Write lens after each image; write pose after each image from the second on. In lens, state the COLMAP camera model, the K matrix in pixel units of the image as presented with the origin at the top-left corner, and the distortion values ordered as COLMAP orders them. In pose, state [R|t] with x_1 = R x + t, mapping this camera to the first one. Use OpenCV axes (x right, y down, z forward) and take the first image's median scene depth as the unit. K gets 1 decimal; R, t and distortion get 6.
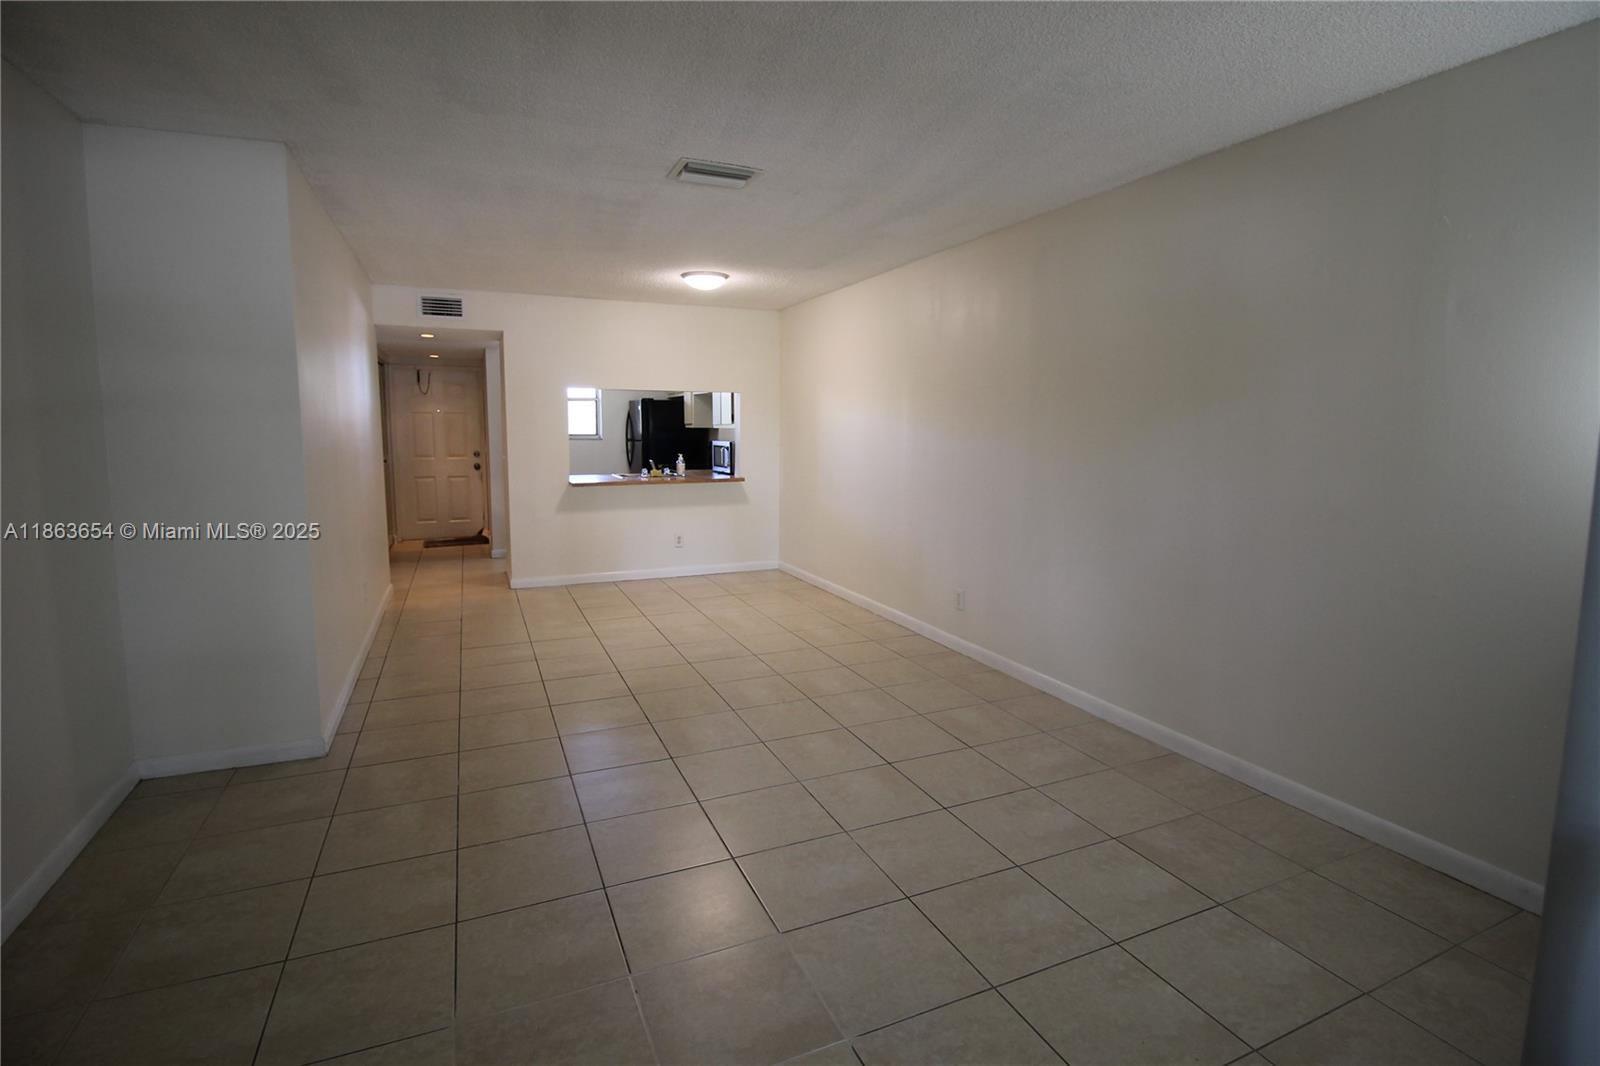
lens RADIAL K [[755.4, 0, 796.3], [0, 755.4, 525.9], [0, 0, 1]] dist [0.030074, -0.009814]
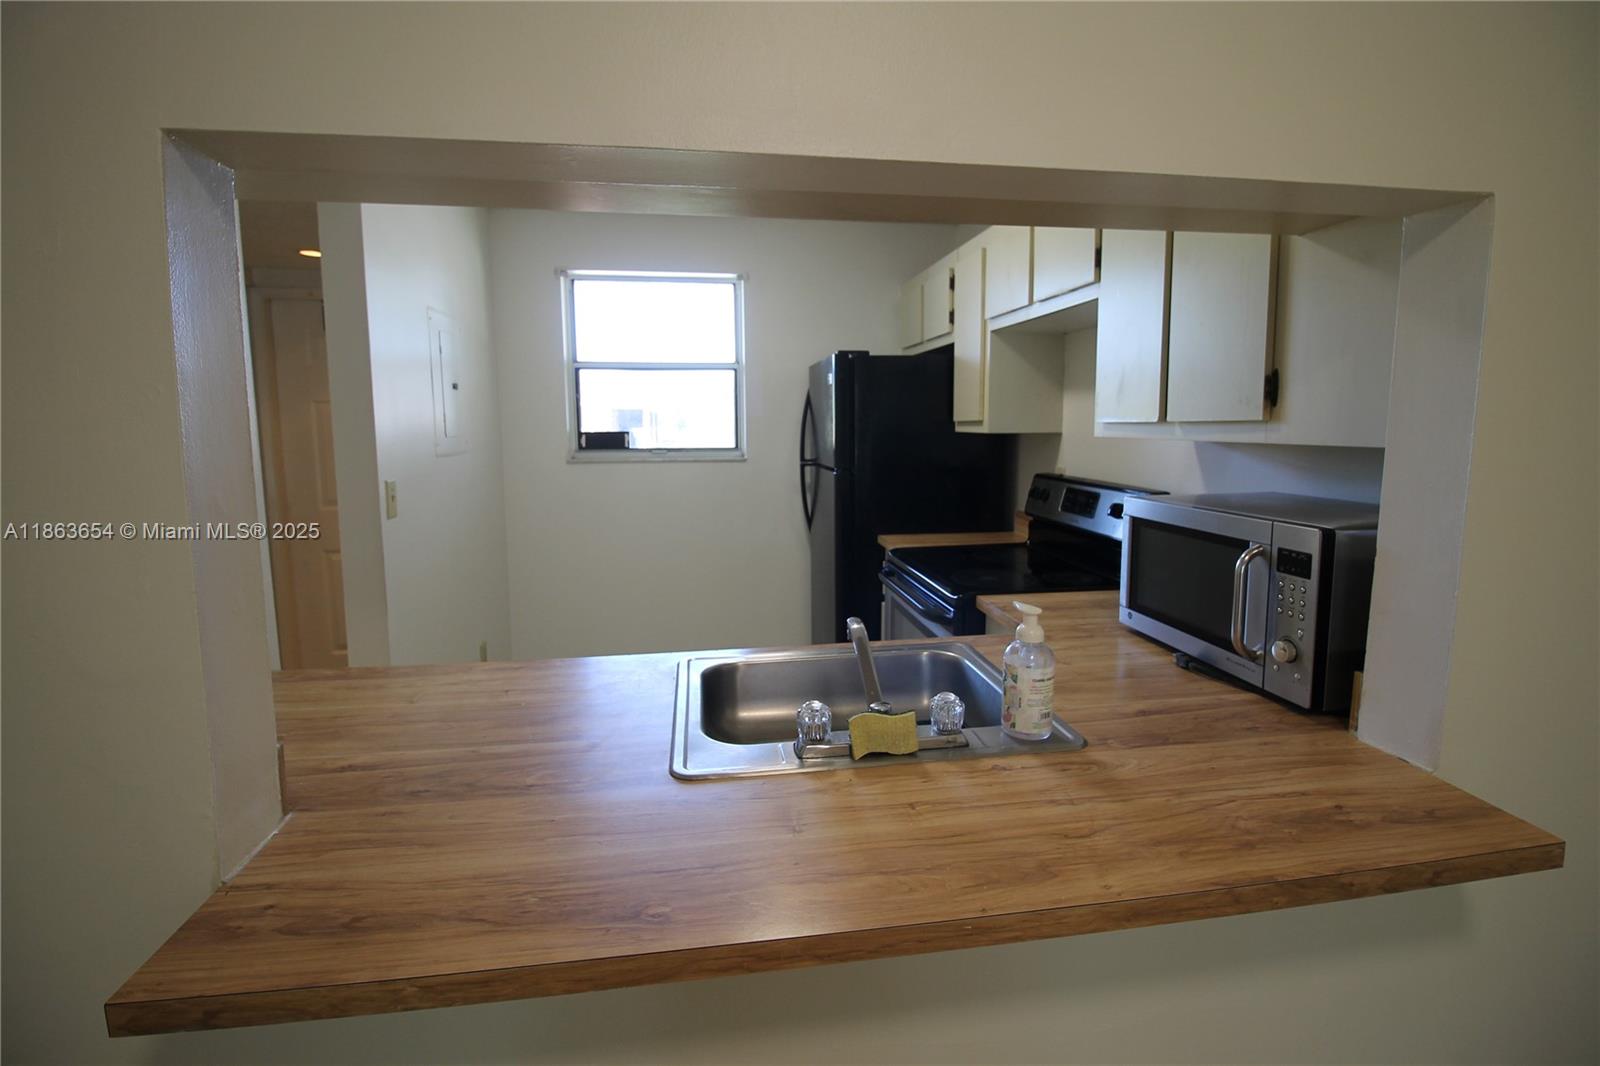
lens RADIAL K [[755.4, 0, 801.1], [0, 755.4, 521.9], [0, 0, 1]] dist [0.030074, -0.009814]
pose [[0.965595, 0.024945, -0.258851, -0.118547], [-0.026099, 0.999659, -0.001022, -0.081524], [0.258737, 0.007743, 0.965917, 0.609028]]
